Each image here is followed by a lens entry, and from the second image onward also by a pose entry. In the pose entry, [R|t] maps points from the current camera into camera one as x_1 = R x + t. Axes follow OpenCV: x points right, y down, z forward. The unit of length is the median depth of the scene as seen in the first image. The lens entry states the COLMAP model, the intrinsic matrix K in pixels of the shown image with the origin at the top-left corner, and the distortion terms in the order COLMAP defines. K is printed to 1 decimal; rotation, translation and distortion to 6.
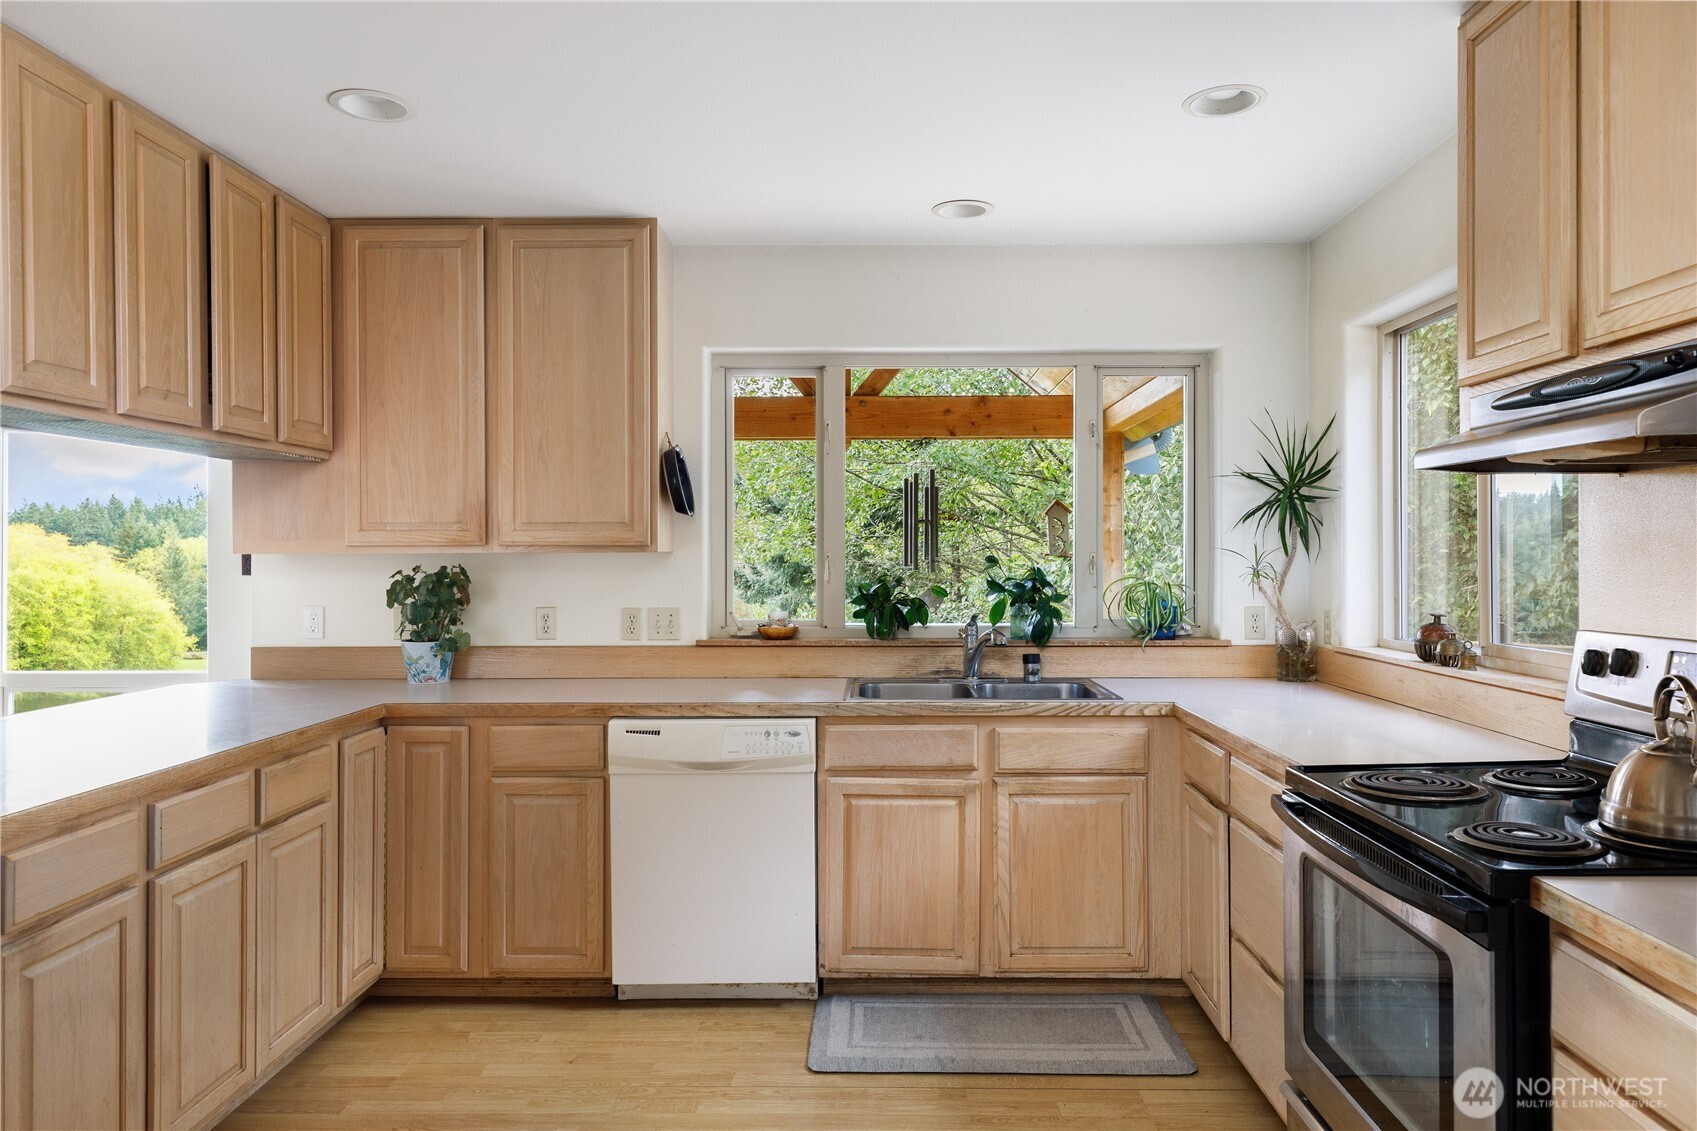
lens RADIAL K [[1094.8, 0, 858.8], [0, 1094.8, 562.0], [0, 0, 1]] dist [0.009859, 0.001796]
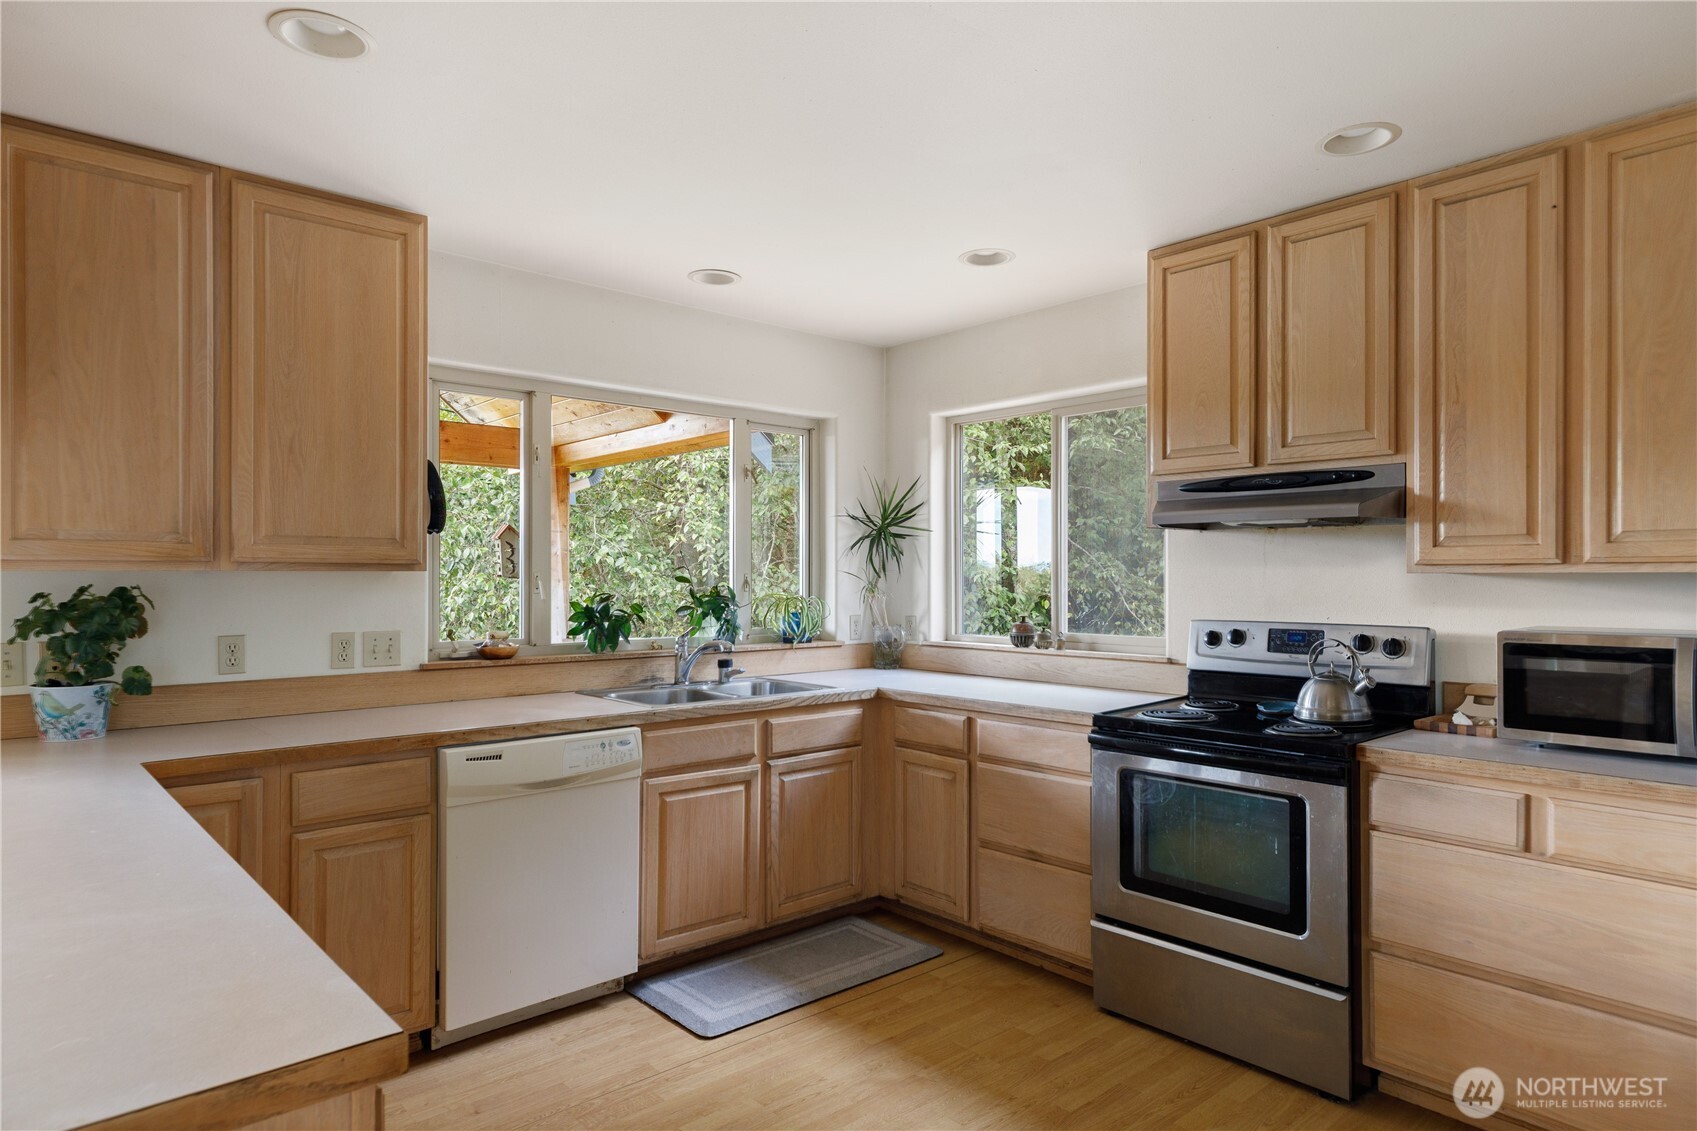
lens RADIAL K [[984.9, 0, 849.6], [0, 984.9, 582.1], [0, 0, 1]] dist [0.004981, 0.000323]
pose [[0.739866, -0.000659, 0.672754, -0.532582], [0.001277, 0.999999, -0.000424, 0.001179], [-0.672753, 0.001173, 0.739866, 0.141406]]
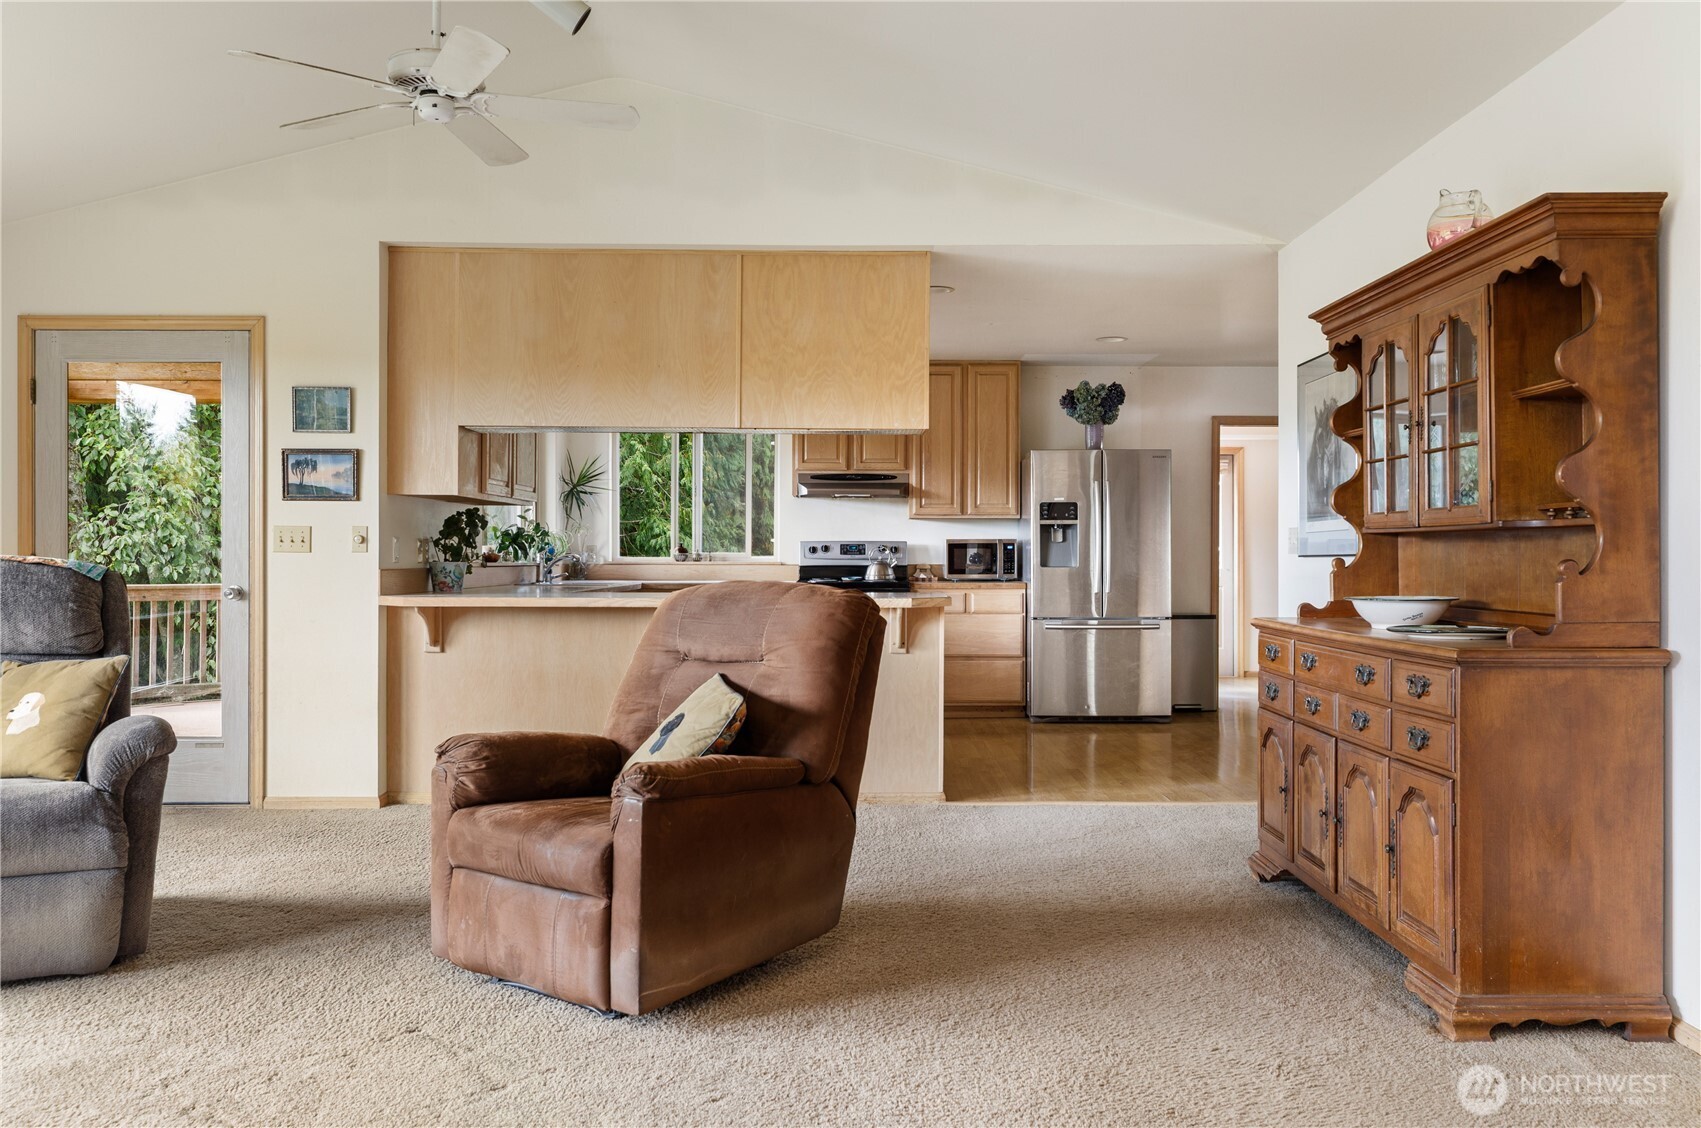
lens RADIAL K [[1313.7, 0, 854.7], [0, 1313.7, 555.3], [0, 0, 1]] dist [-0.003655, -0.002242]
pose [[-0.011997, -0.000208, 0.999928, -2.375696], [0.002501, 0.999997, 0.000238, 0.070875], [-0.999925, 0.002503, -0.011996, 0.588581]]
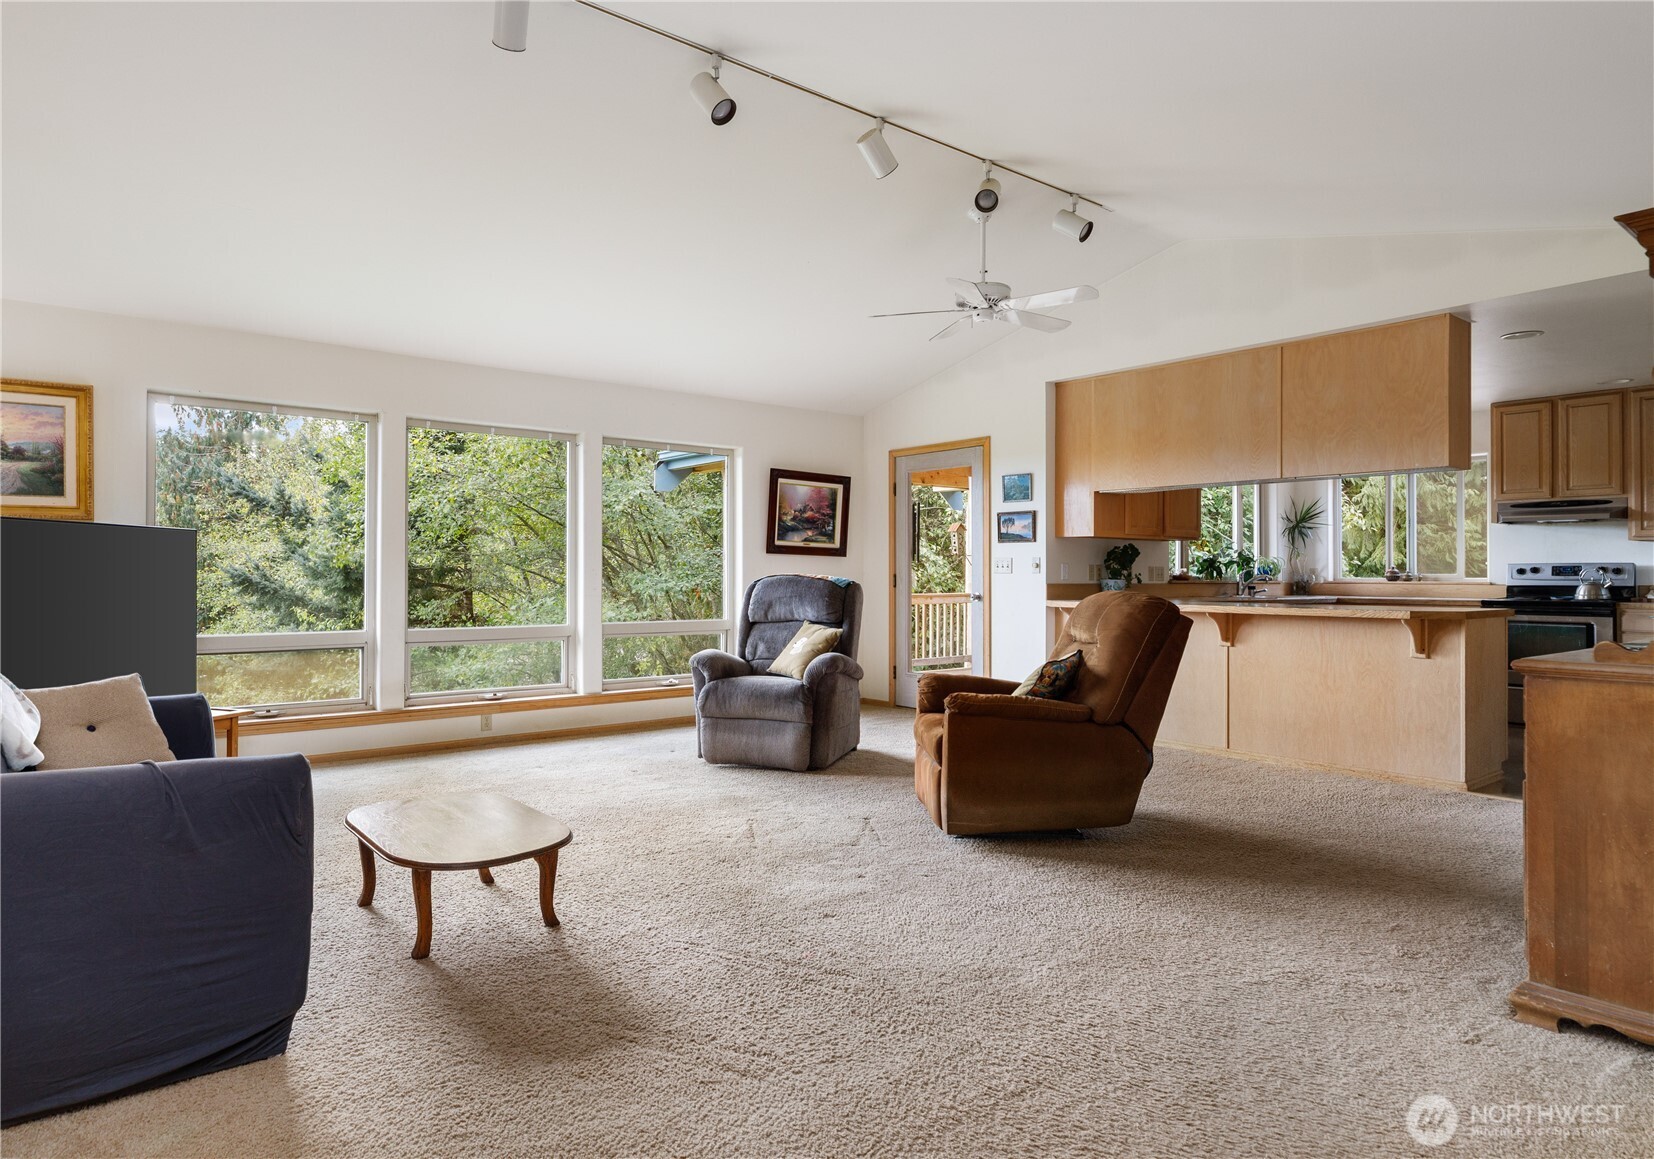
lens RADIAL K [[952.1, 0, 769.2], [0, 952.1, 568.3], [0, 0, 1]] dist [-0.002523, -0.000605]
pose [[0.788184, 0.006699, 0.615403, -2.356526], [-0.000242, 0.999944, -0.010574, 0.076595], [-0.615439, 0.008185, 0.788142, -0.034512]]
